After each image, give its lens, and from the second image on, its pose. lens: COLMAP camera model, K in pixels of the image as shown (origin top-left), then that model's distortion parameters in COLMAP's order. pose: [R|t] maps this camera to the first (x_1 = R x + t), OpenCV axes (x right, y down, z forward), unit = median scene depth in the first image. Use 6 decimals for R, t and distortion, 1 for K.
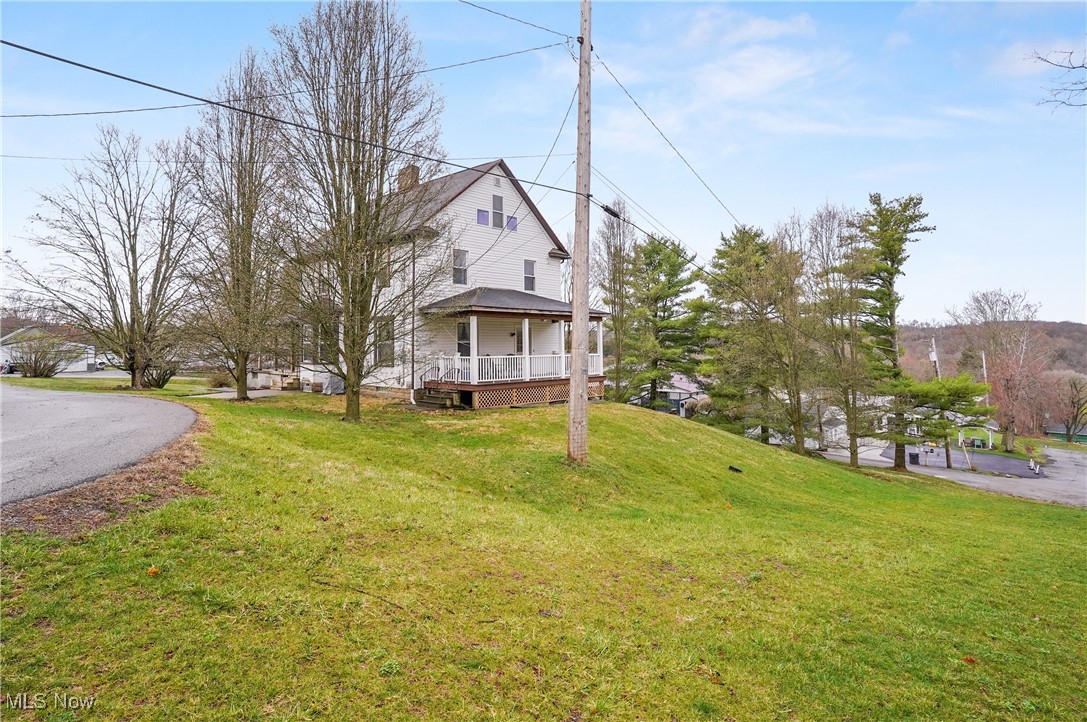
lens RADIAL K [[621.1, 0, 544.5], [0, 621.1, 342.8], [0, 0, 1]] dist [-0.002128, 0.051577]
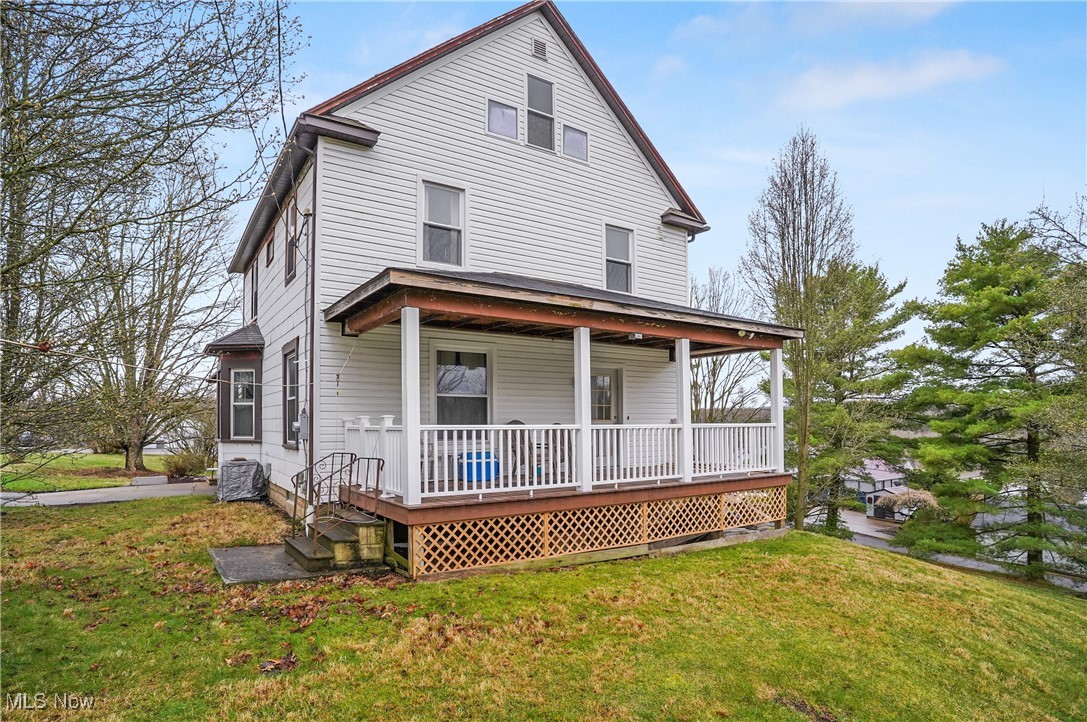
lens RADIAL K [[580.7, 0, 543.2], [0, 580.7, 407.5], [0, 0, 1]] dist [-0.057280, 0.000690]
pose [[0.968319, 0.002327, -0.249704, 0.029661], [-0.007087, 0.999810, -0.018163, 0.013255], [0.249614, 0.019357, 0.968152, 0.535964]]
